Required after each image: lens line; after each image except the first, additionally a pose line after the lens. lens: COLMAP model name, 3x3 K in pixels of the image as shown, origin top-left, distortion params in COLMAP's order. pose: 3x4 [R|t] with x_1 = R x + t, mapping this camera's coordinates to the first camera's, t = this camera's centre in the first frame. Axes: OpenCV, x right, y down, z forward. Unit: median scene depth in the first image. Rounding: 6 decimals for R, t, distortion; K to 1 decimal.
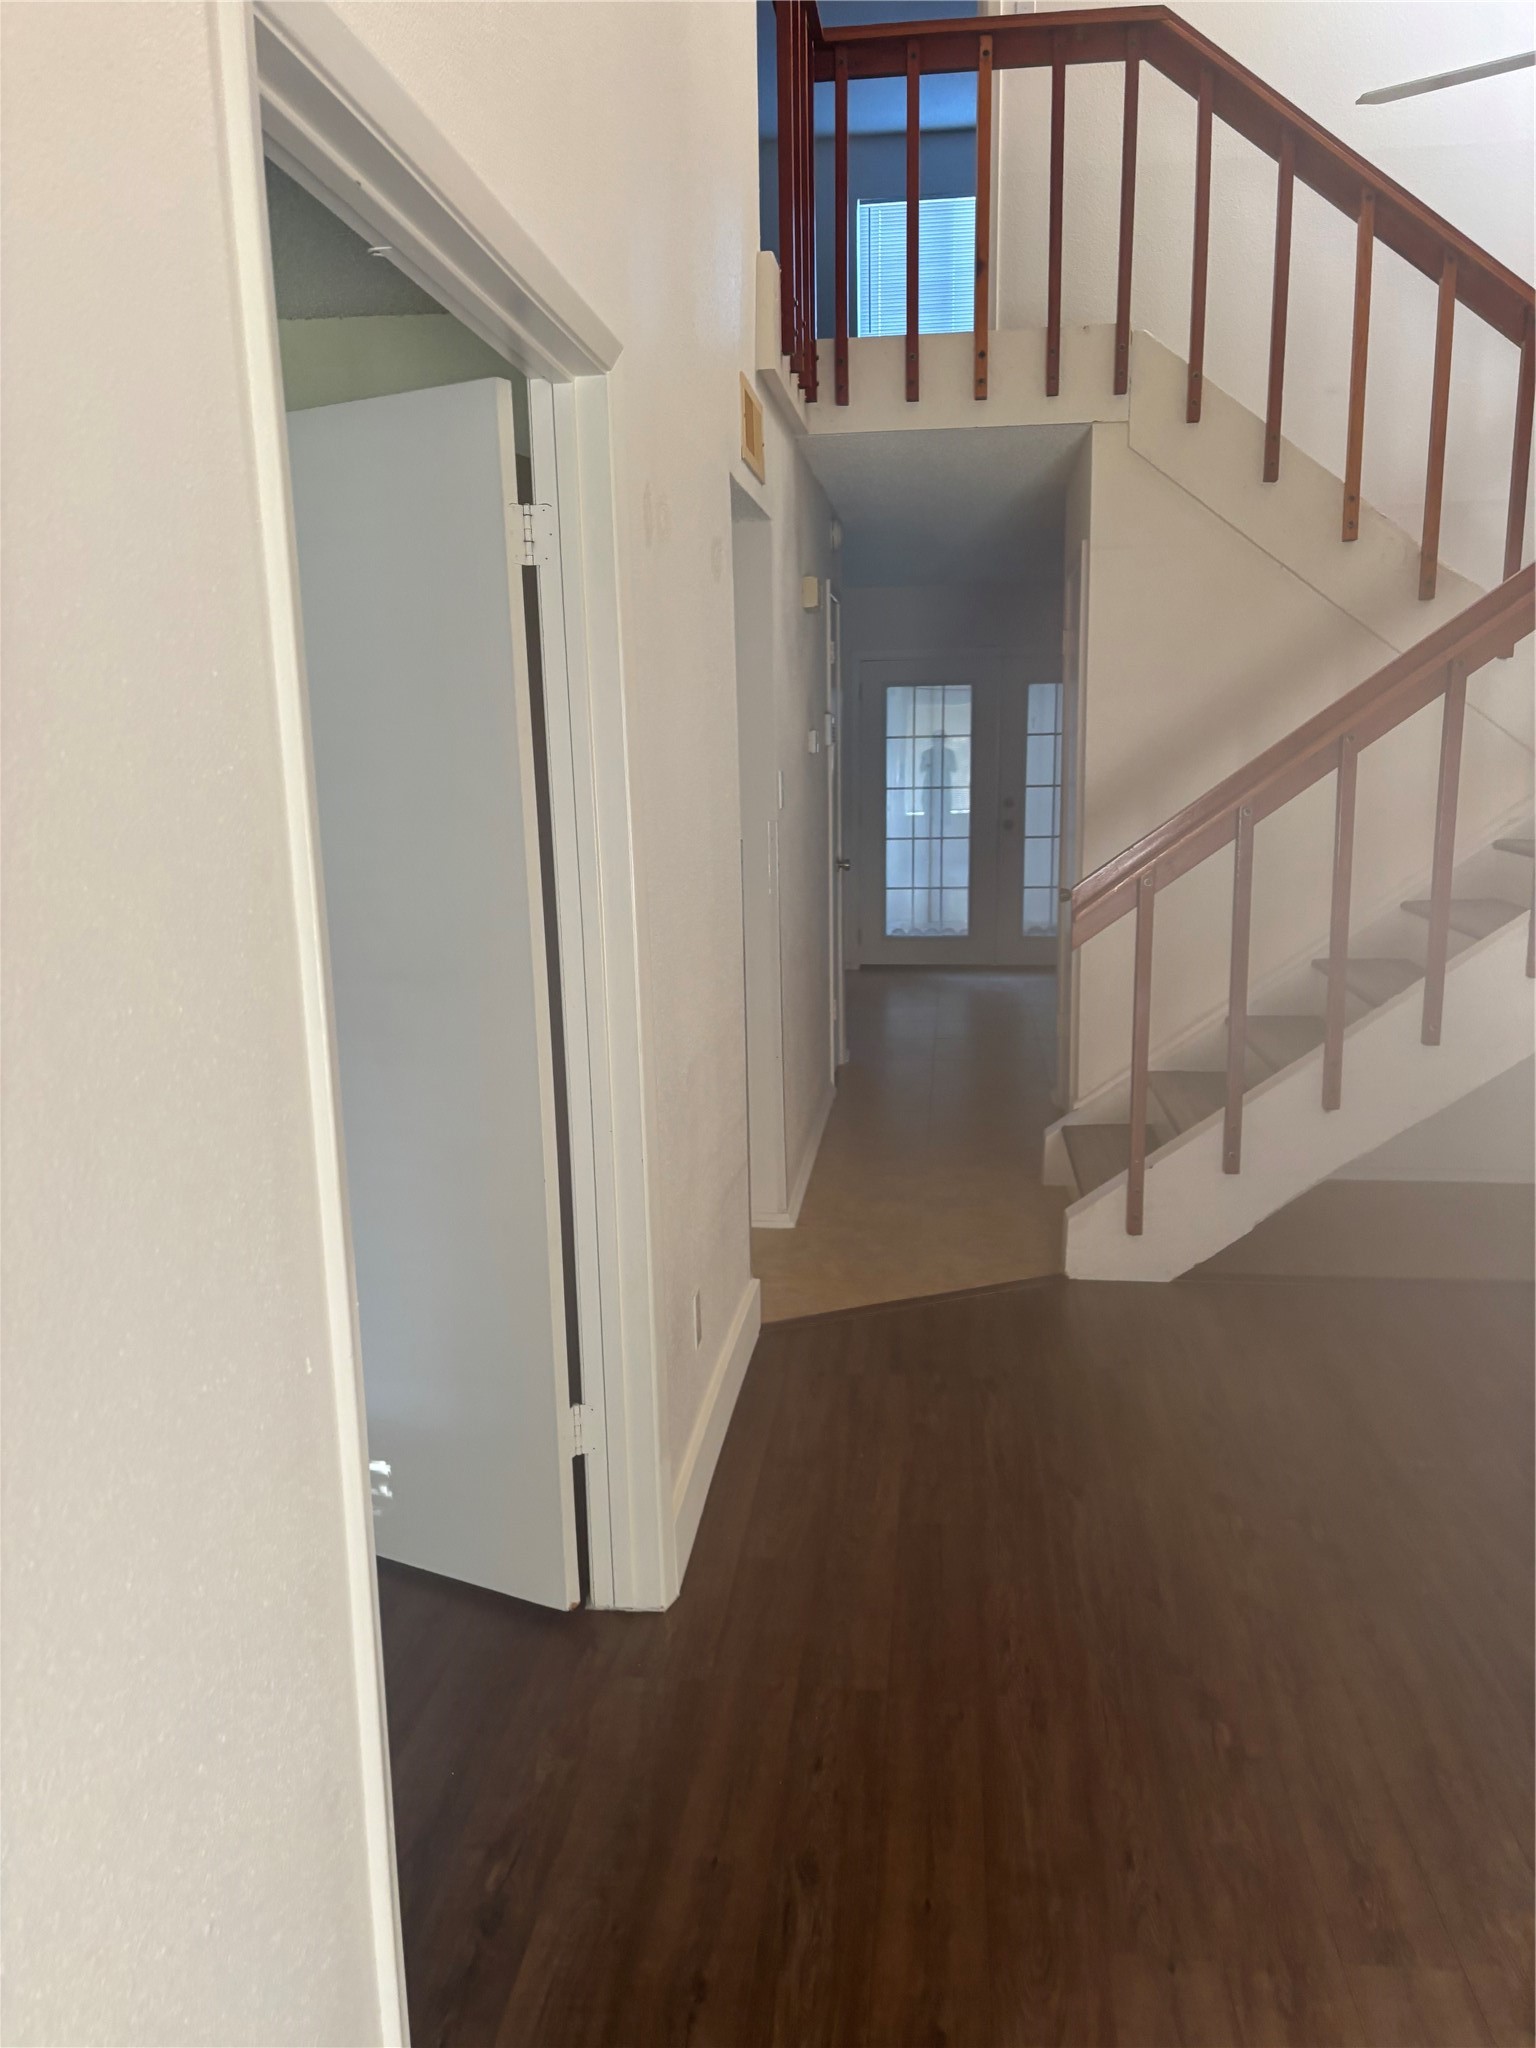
lens RADIAL K [[1541.7, 0, 750.6], [0, 1541.7, 1031.5], [0, 0, 1]] dist [0.013103, -0.003580]
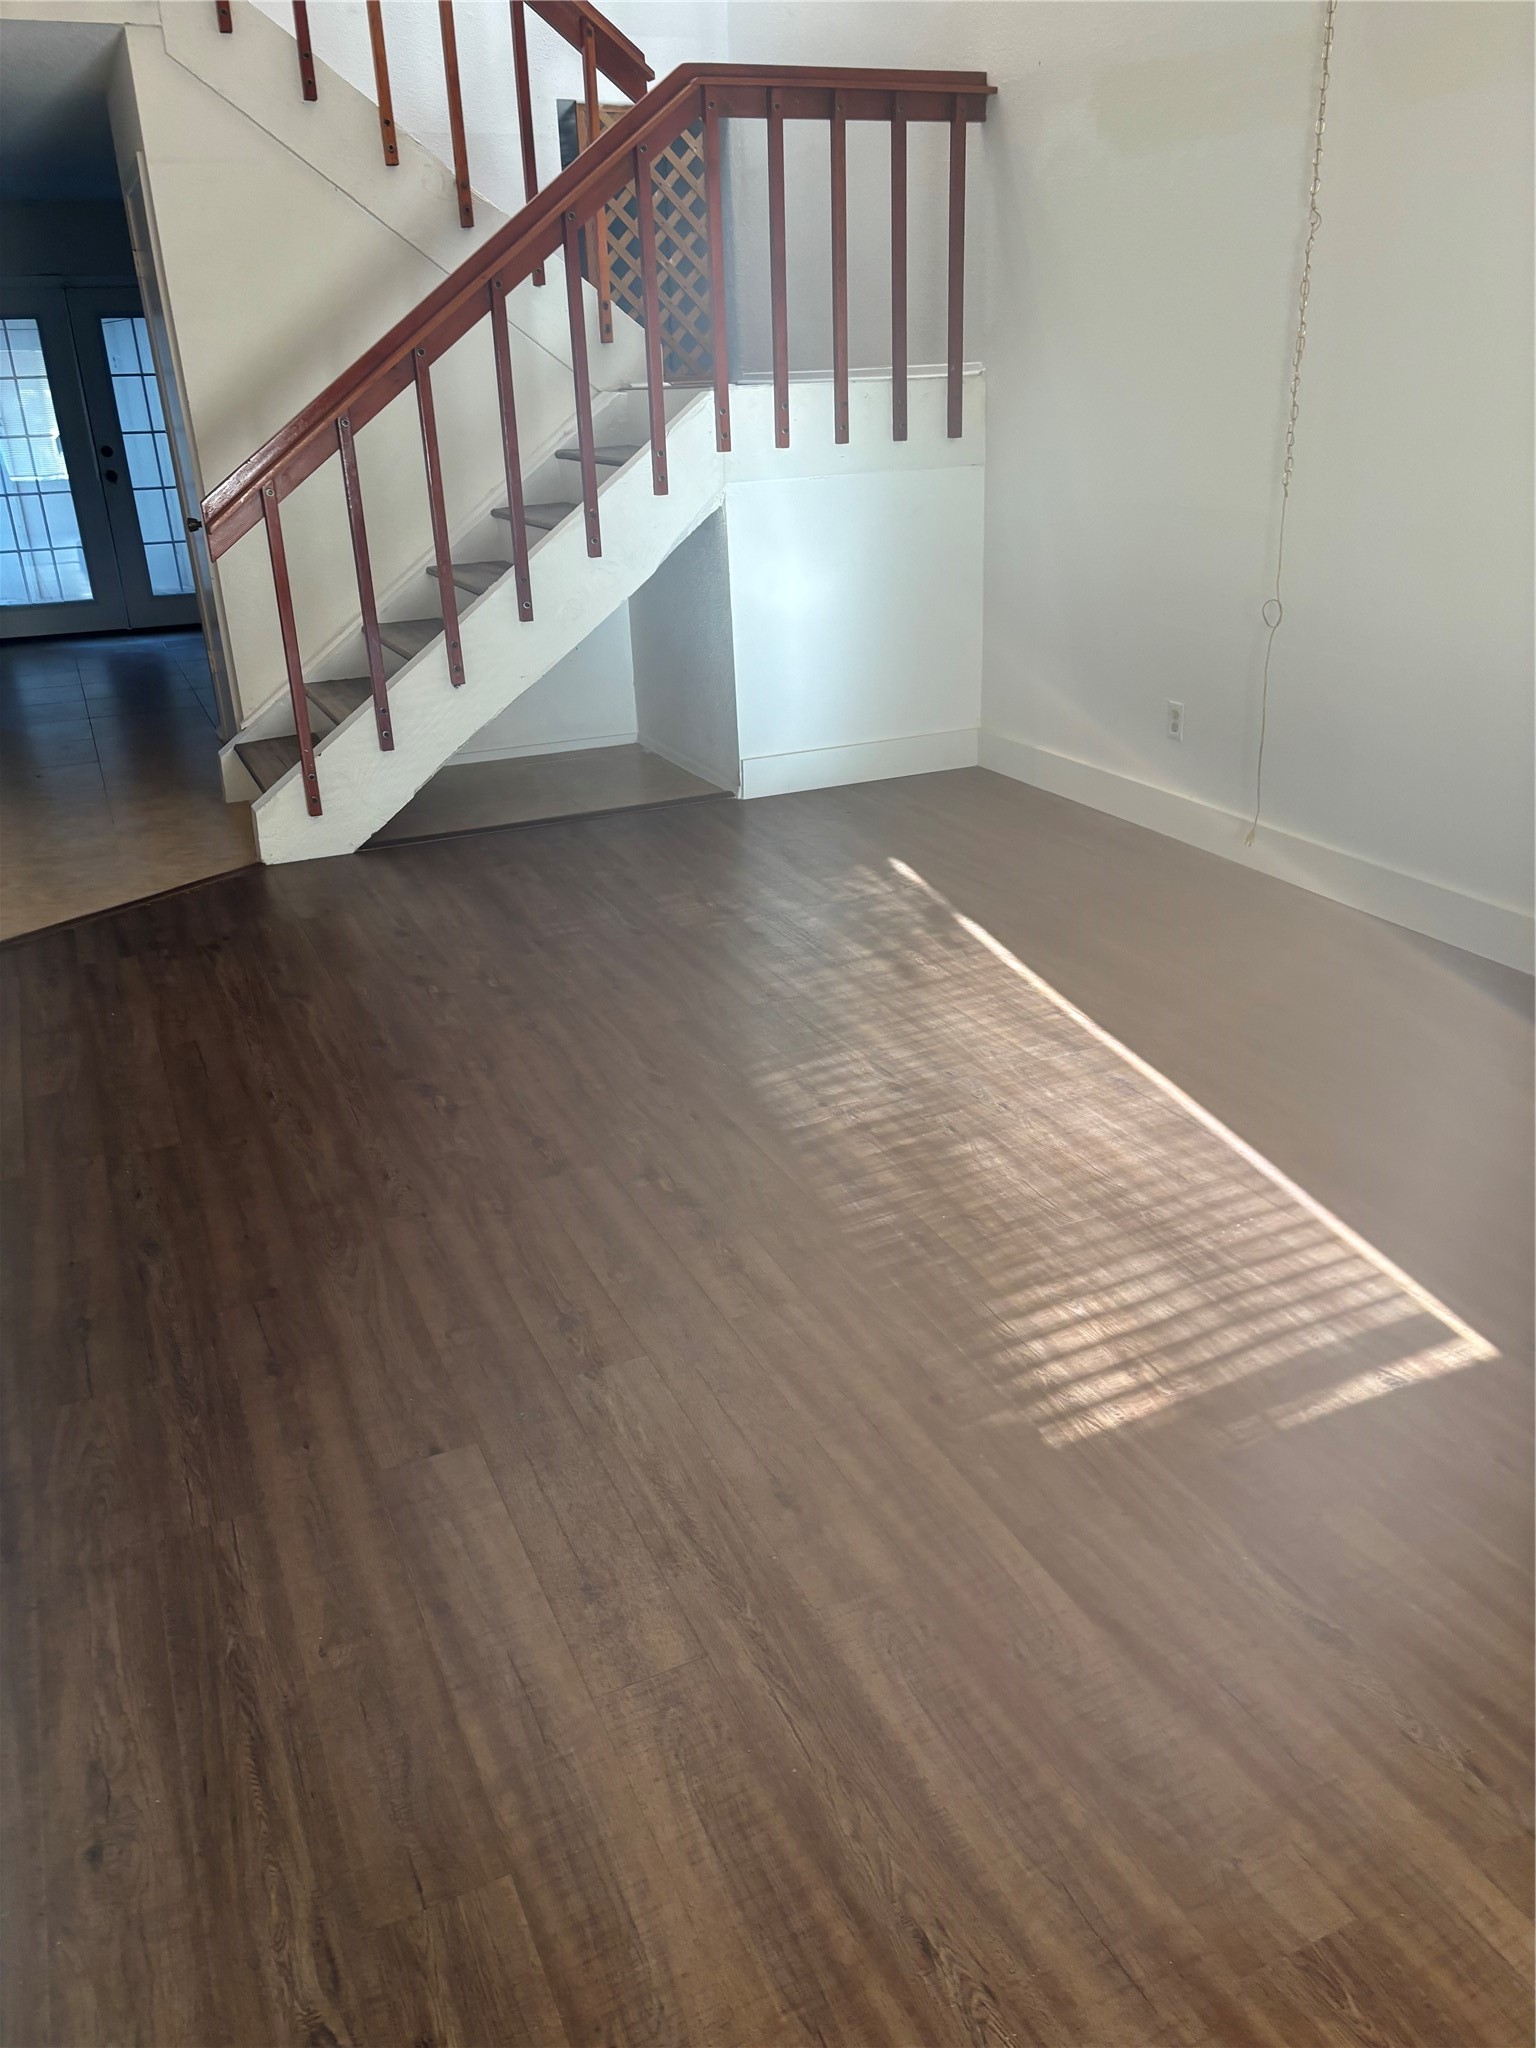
lens RADIAL K [[1541.7, 0, 750.6], [0, 1541.7, 1031.5], [0, 0, 1]] dist [0.013103, -0.003580]
pose [[0.855746, -0.215727, 0.470277, -0.044489], [0.119314, 0.966713, 0.226343, 0.057160], [-0.503451, -0.137582, 0.852999, -0.148750]]
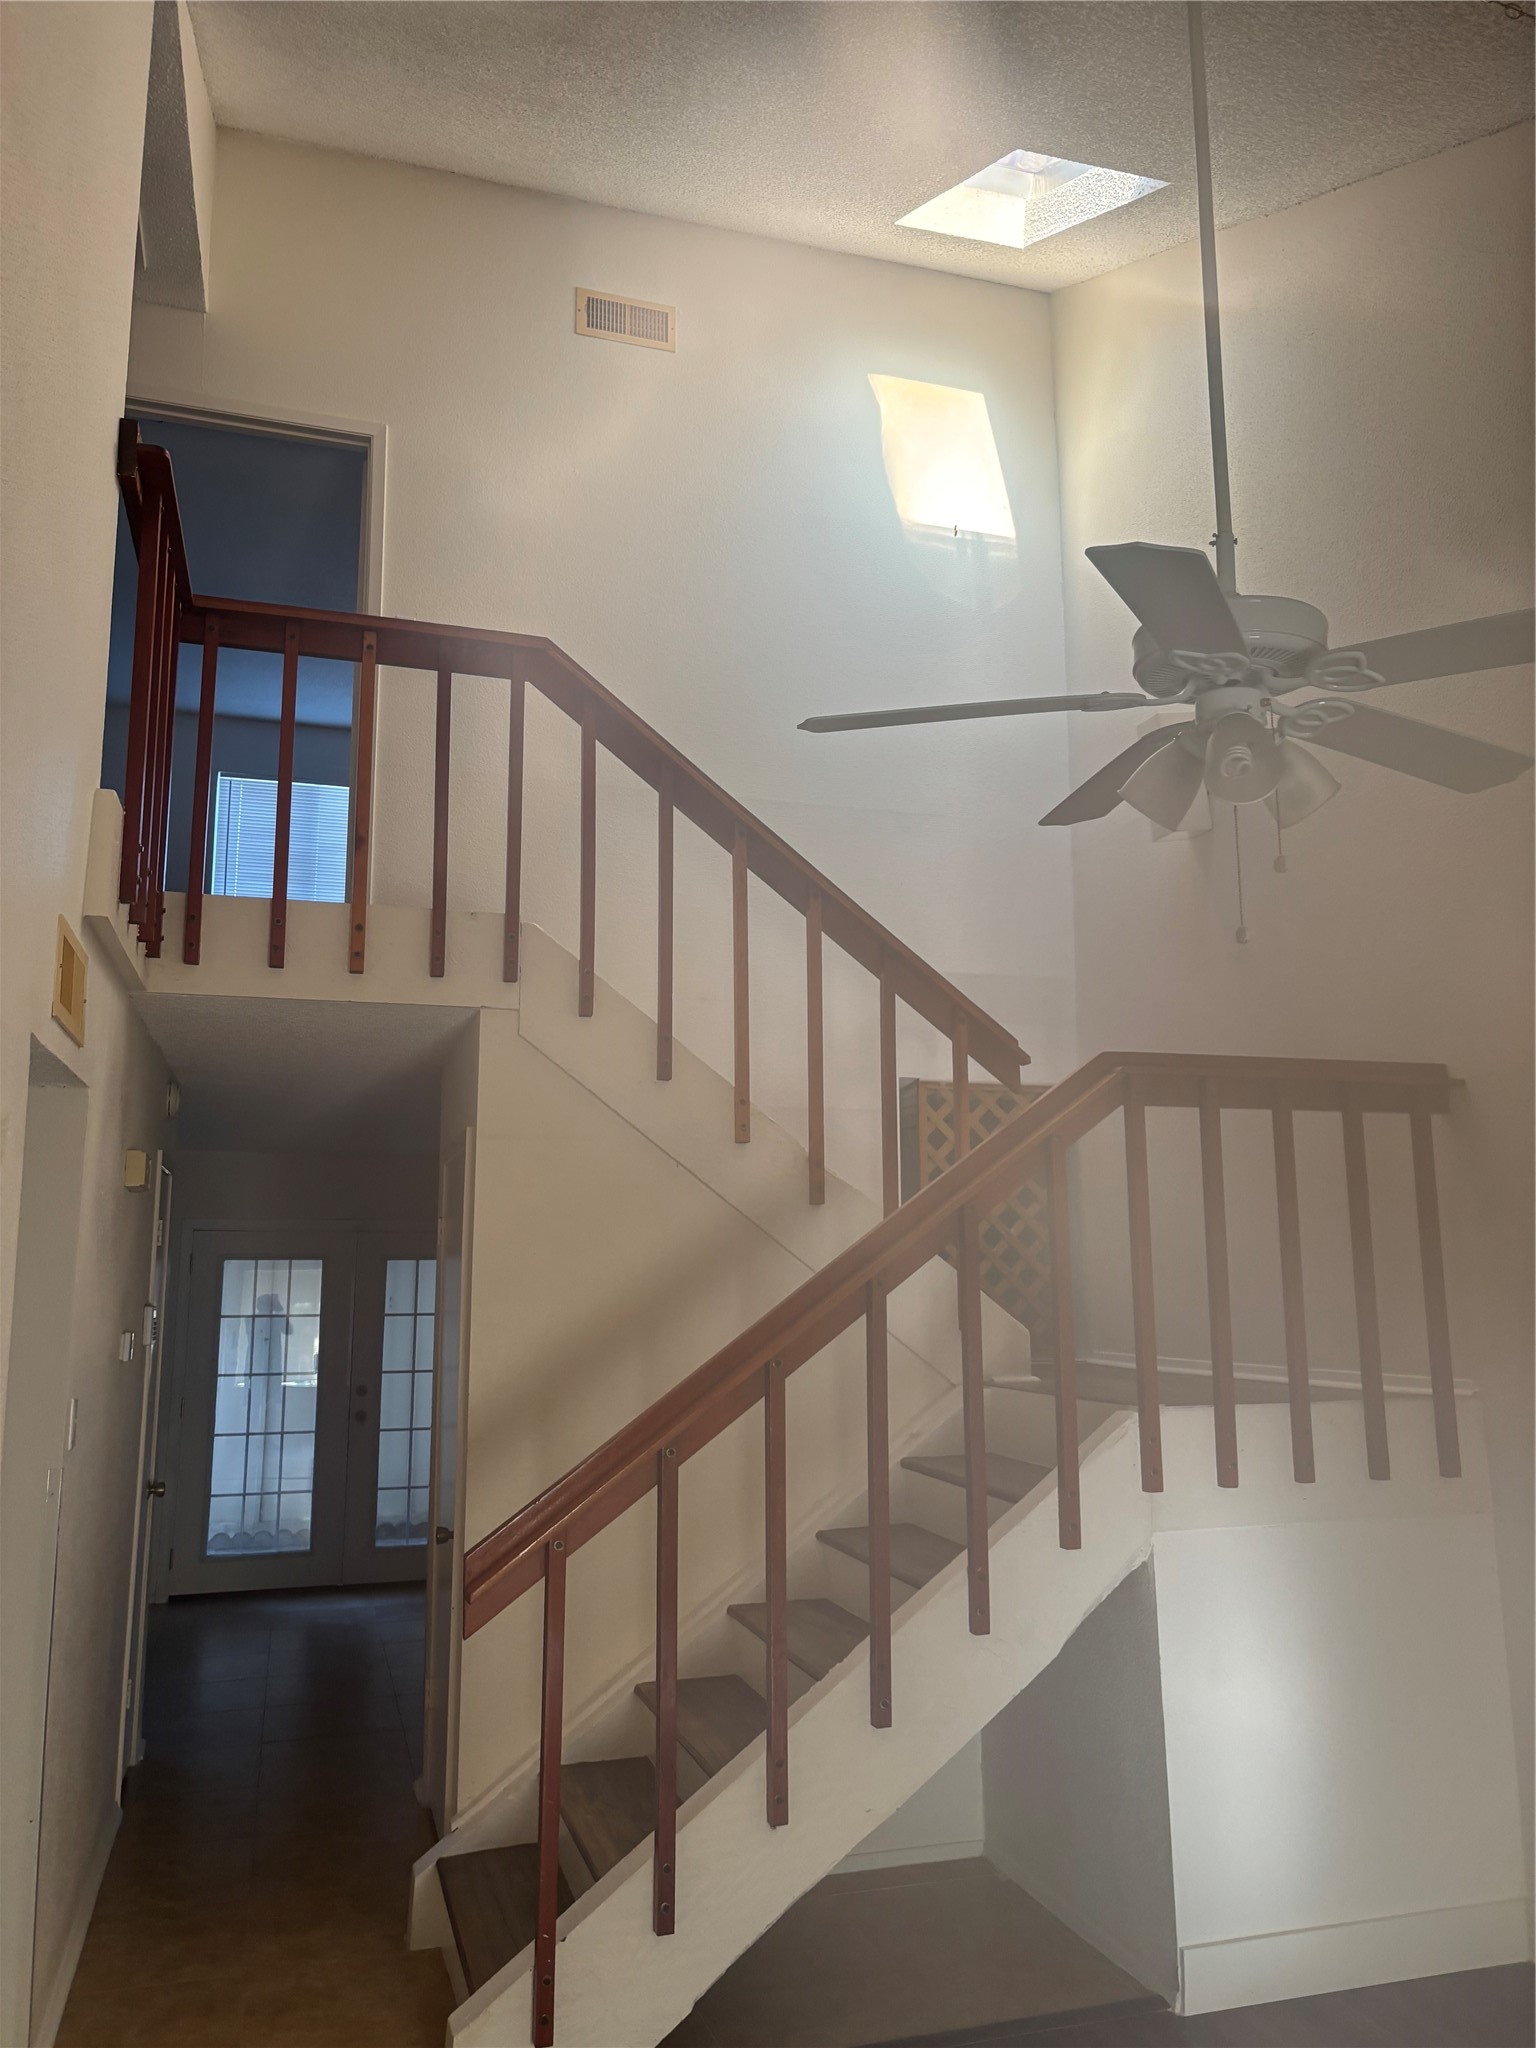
lens RADIAL K [[1555.1, 0, 804.2], [0, 1555.1, 1013.0], [0, 0, 1]] dist [0.027098, -0.010296]
pose [[0.904532, 0.082709, 0.418307, 0.006201], [0.072694, 0.936736, -0.342406, -0.056144], [-0.420163, 0.340125, 0.841295, 0.131419]]
